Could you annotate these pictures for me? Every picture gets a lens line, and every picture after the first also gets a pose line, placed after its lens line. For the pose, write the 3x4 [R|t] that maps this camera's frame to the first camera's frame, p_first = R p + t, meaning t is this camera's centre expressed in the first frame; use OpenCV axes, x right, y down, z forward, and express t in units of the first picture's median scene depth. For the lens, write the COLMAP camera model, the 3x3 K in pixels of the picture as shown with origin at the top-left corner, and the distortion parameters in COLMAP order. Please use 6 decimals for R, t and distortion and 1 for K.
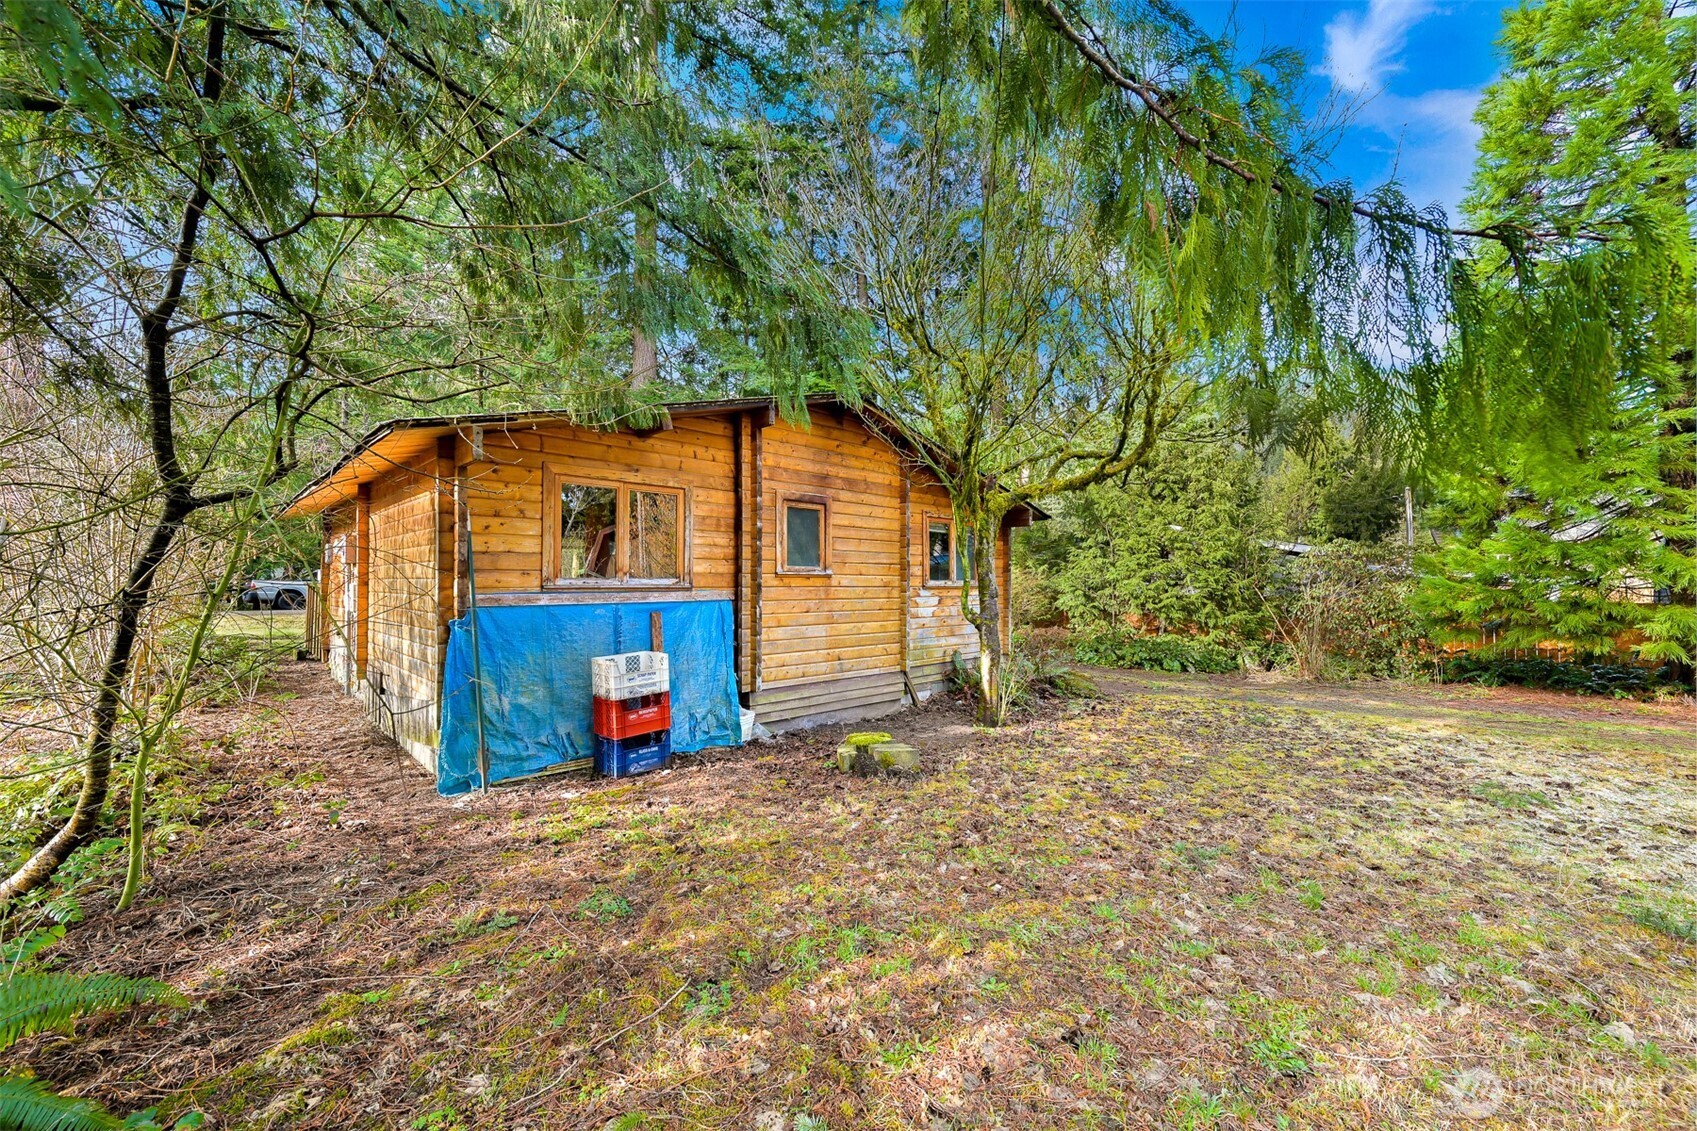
lens RADIAL K [[693.8, 0, 851.7], [0, 693.8, 572.5], [0, 0, 1]] dist [-0.002586, 0.000446]
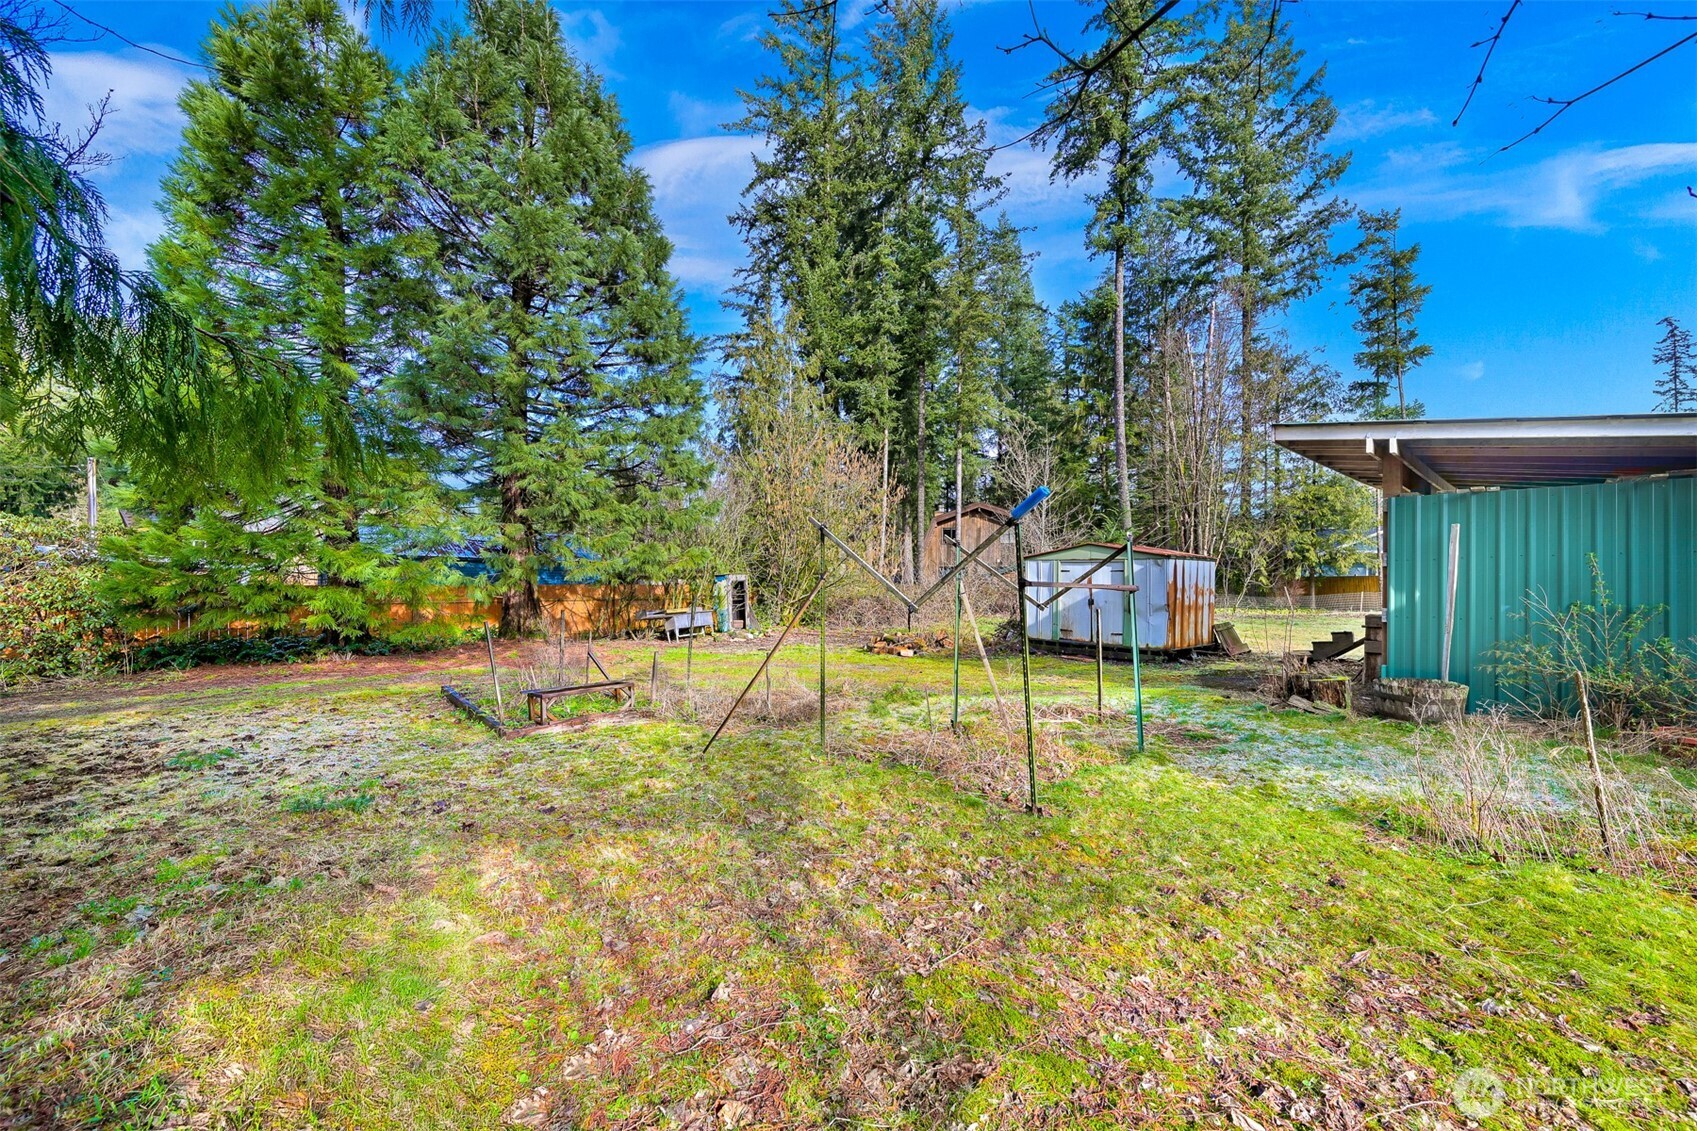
lens RADIAL K [[693.8, 0, 851.7], [0, 693.8, 572.5], [0, 0, 1]] dist [-0.002586, 0.000446]
pose [[0.059276, 0.002555, 0.998238, -0.141851], [-0.023553, 0.999722, -0.001160, -0.002500], [-0.997964, -0.023442, 0.059319, -0.144984]]
